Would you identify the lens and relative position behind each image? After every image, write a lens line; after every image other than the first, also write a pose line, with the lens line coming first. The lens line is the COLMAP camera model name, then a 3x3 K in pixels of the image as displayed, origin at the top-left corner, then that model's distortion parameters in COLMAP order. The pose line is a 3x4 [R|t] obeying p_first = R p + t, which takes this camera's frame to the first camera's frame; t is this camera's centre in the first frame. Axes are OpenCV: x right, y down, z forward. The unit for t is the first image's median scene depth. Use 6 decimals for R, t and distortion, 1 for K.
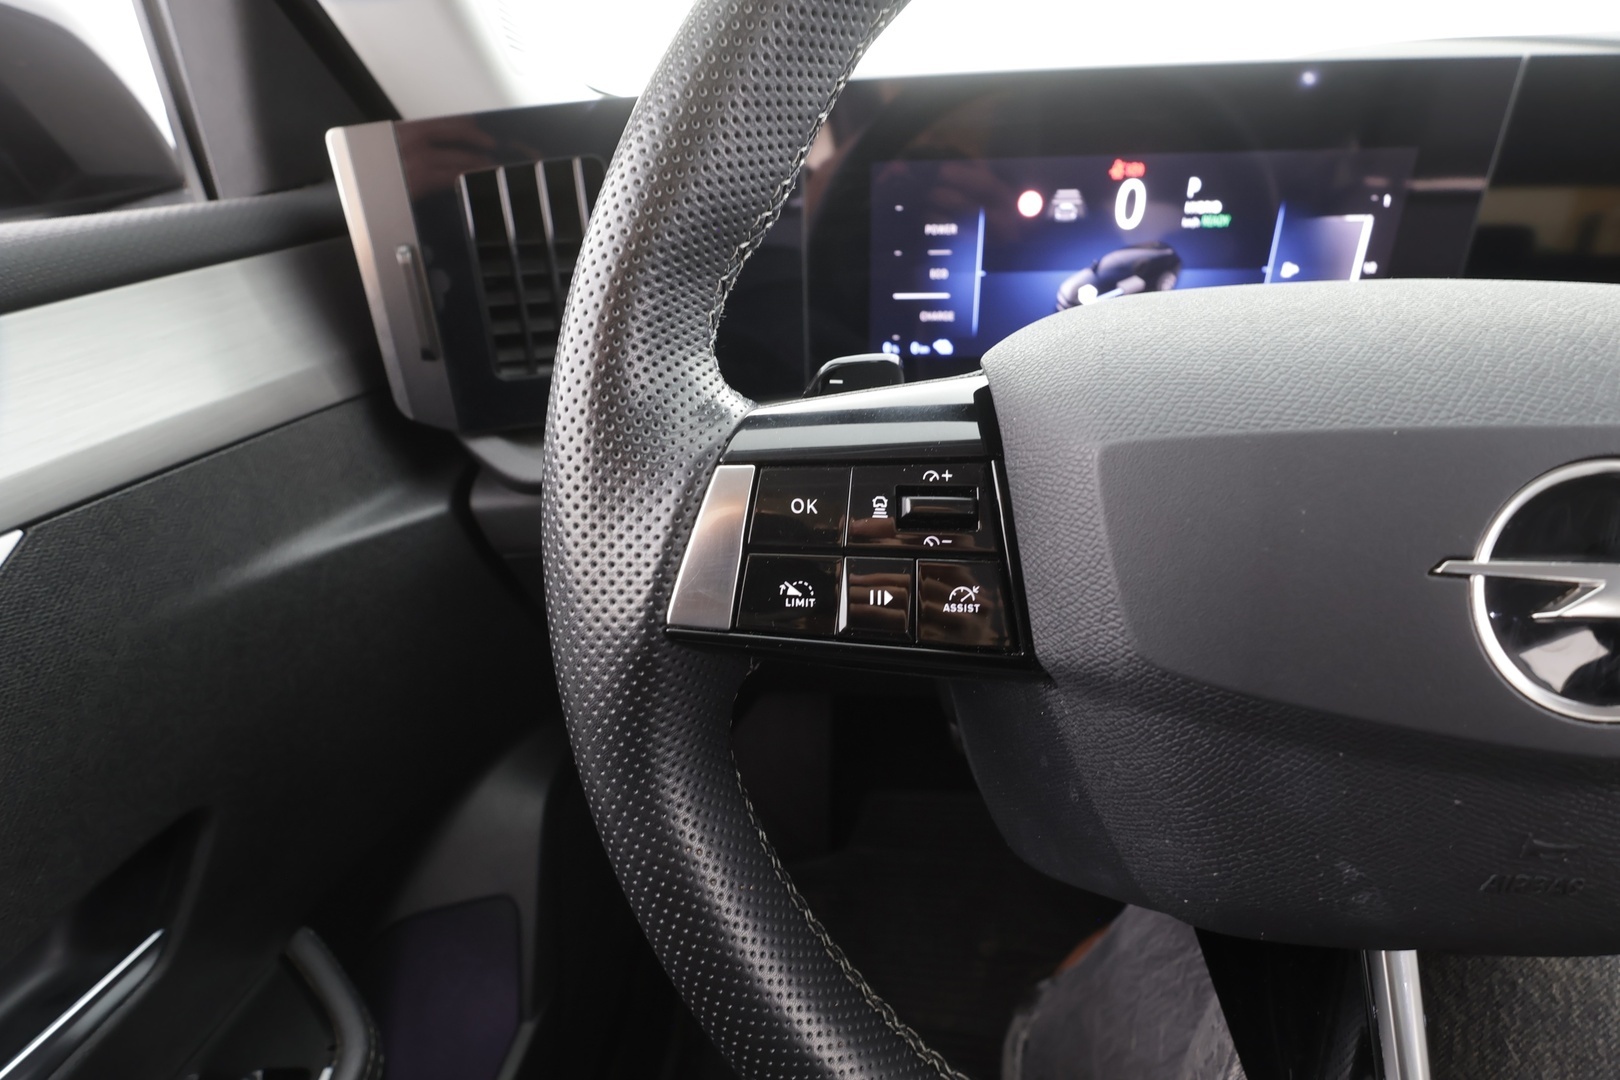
lens RADIAL K [[764.6, 0, 820.2], [0, 764.6, 544.3], [0, 0, 1]] dist [-0.001652, 0.001422]
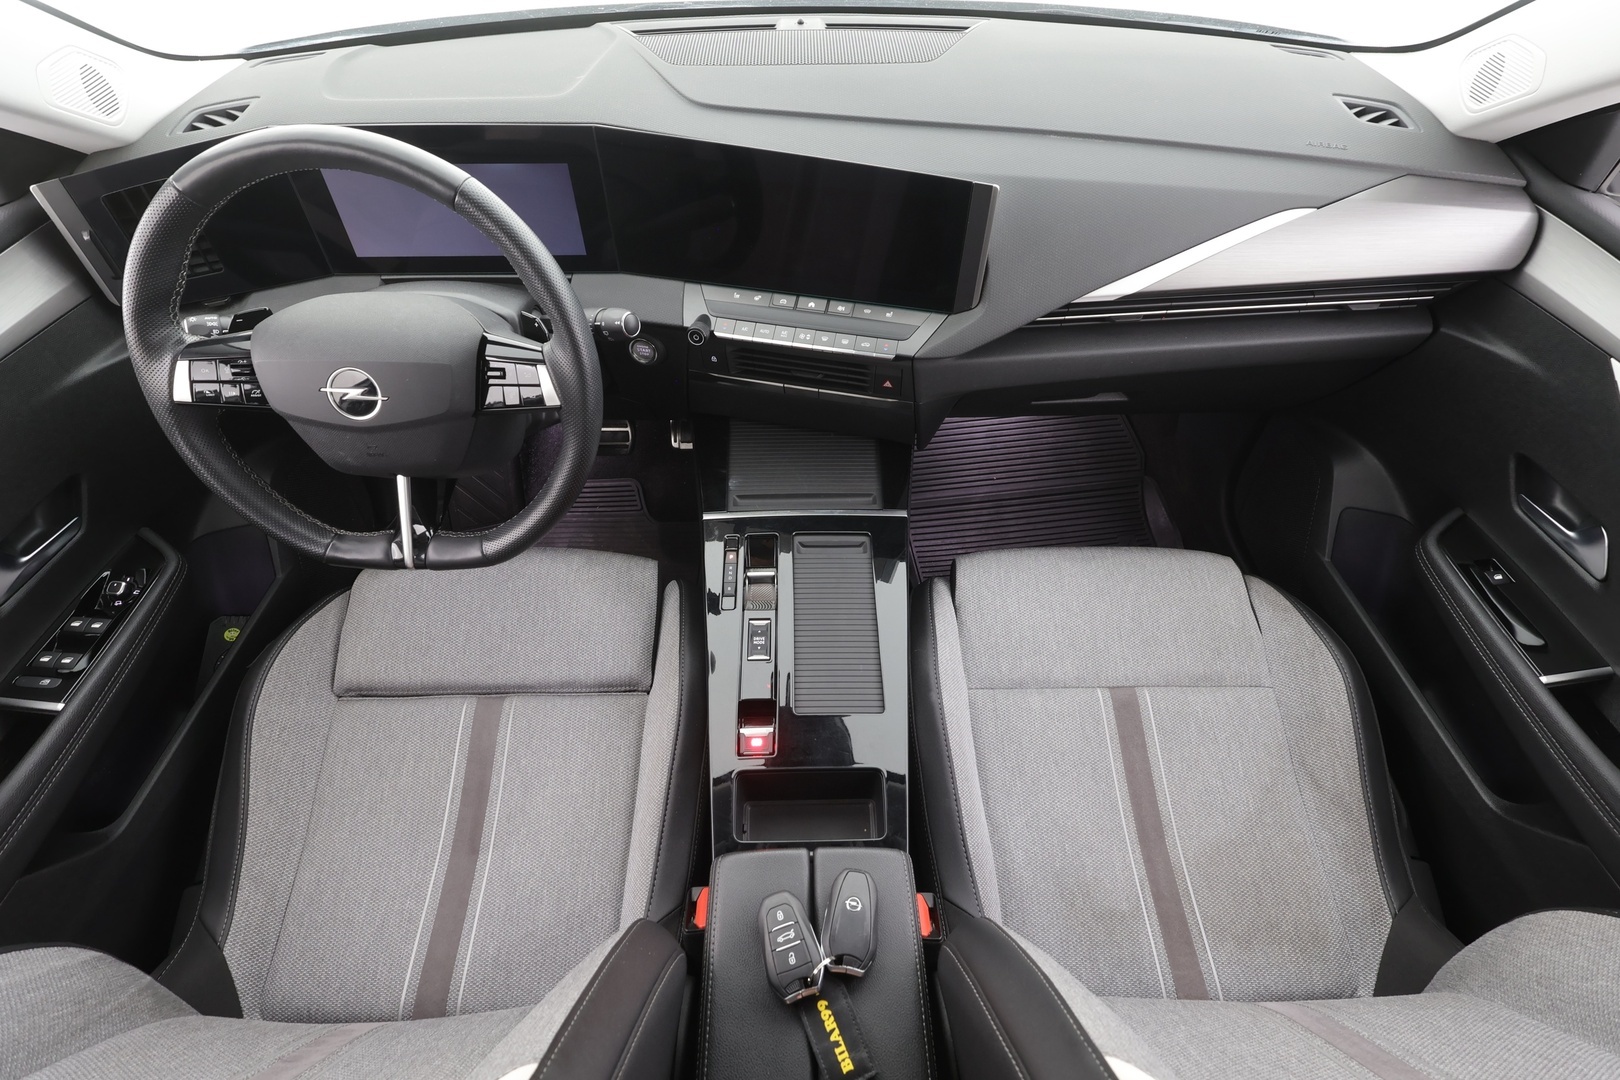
lens RADIAL K [[764.6, 0, 820.2], [0, 764.6, 544.3], [0, 0, 1]] dist [-0.001652, 0.001422]
pose [[0.993848, -0.036050, 0.104725, 2.731036], [-0.003580, 0.934597, 0.355689, -0.633983], [-0.110698, -0.353876, 0.928718, -3.398120]]
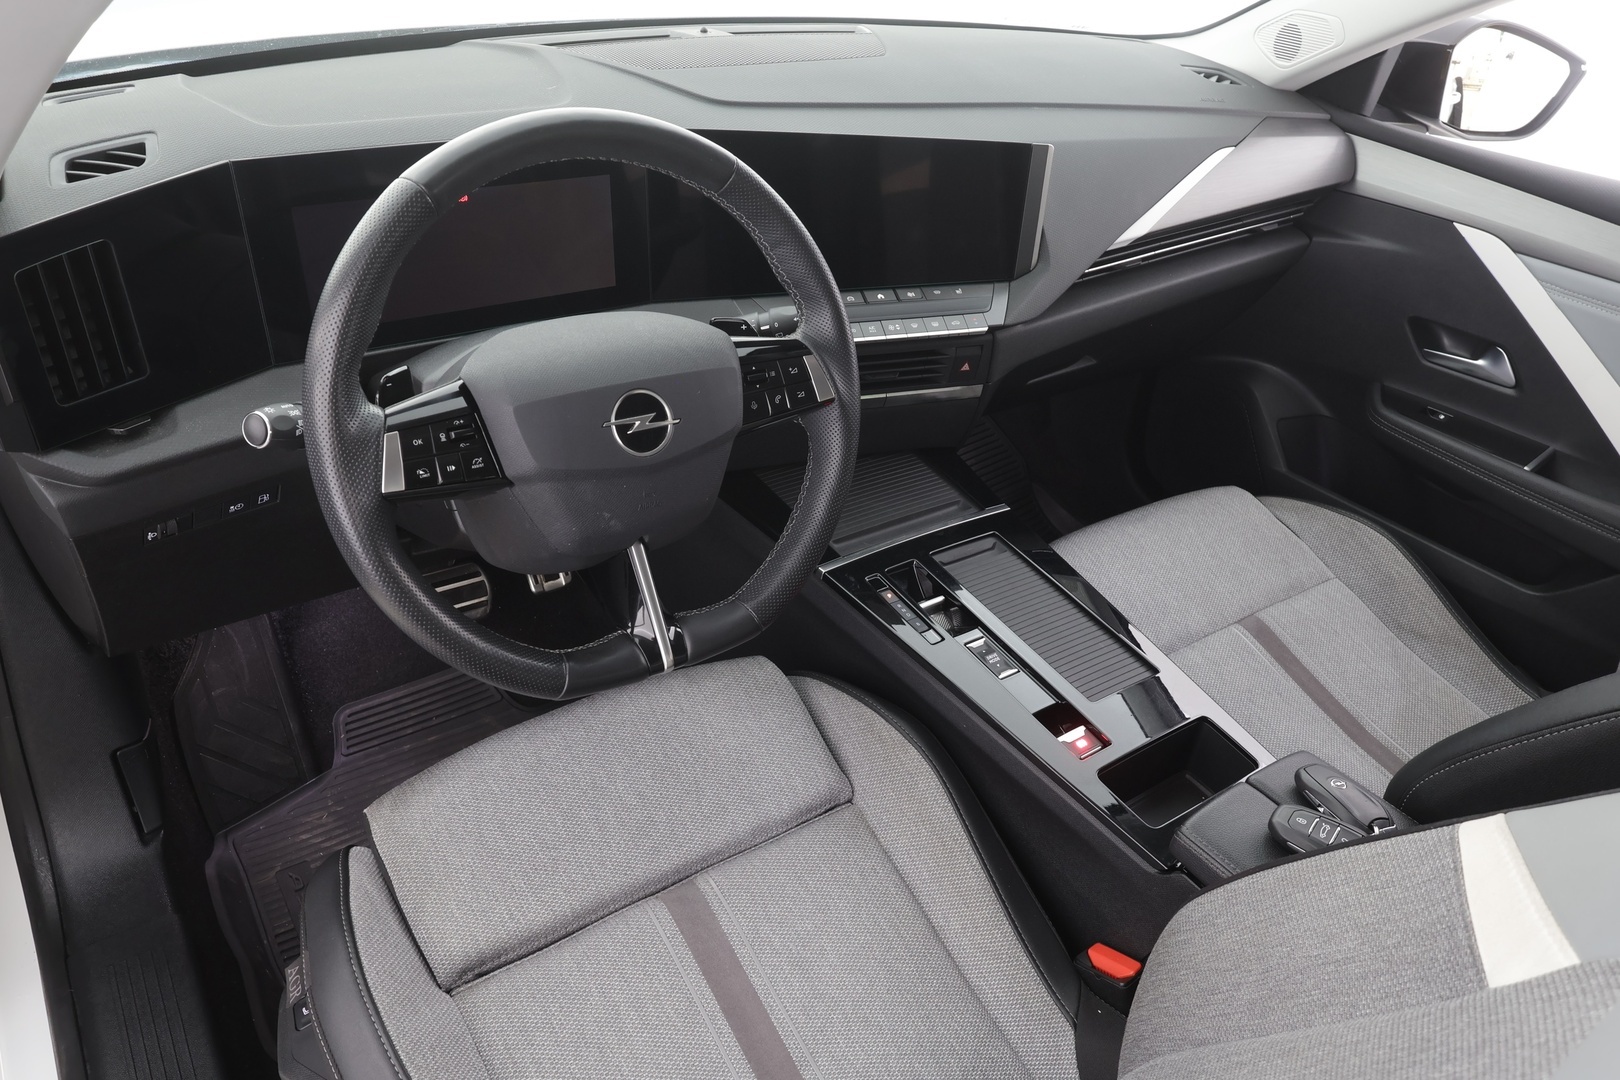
lens RADIAL K [[1154.1, 0, 810.0], [0, 1154.1, 540.0], [0, 0, 1]] dist [0.001303, 0.003979]
pose [[0.760809, -0.250119, 0.598840, -1.567250], [0.180646, 0.967898, 0.174759, -0.184603], [-0.623327, -0.024780, 0.781569, -3.250723]]
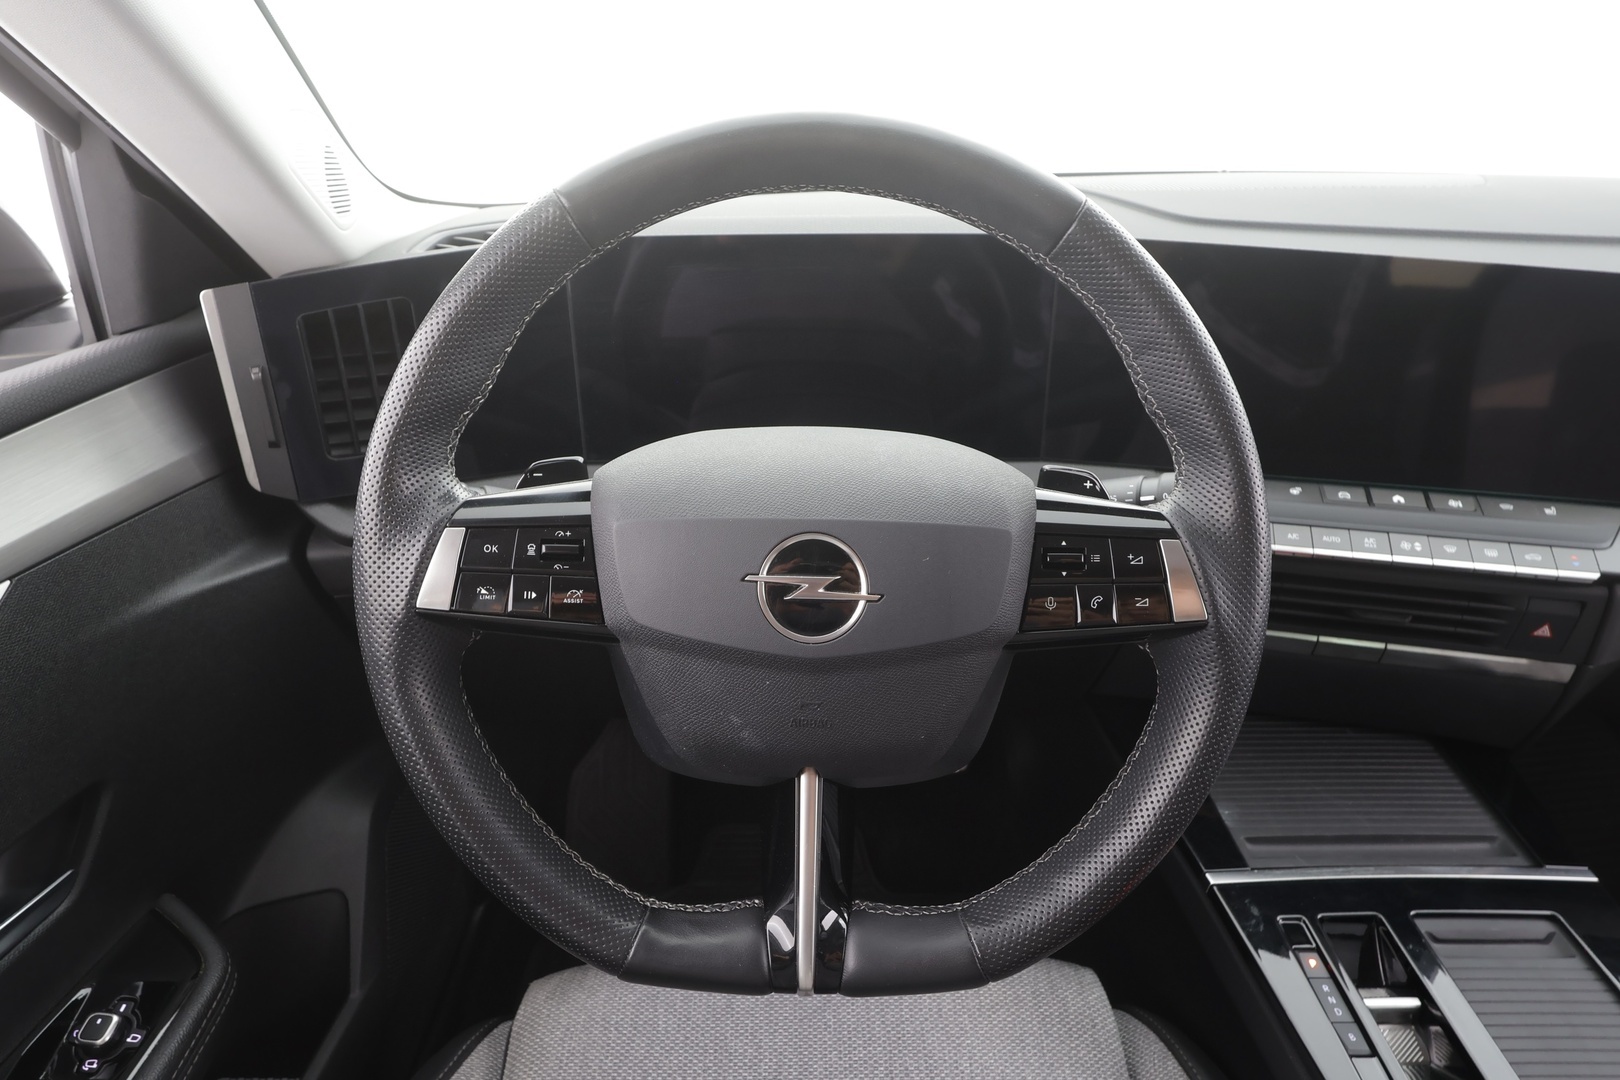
lens RADIAL K [[905.8, 0, 809.8], [0, 905.8, 545.5], [0, 0, 1]] dist [-0.001037, 0.000666]
pose [[0.994921, 0.009530, 0.100207, 0.567451], [-0.005472, 0.999157, -0.040690, 0.032876], [-0.100510, 0.039935, 0.994134, -1.420381]]
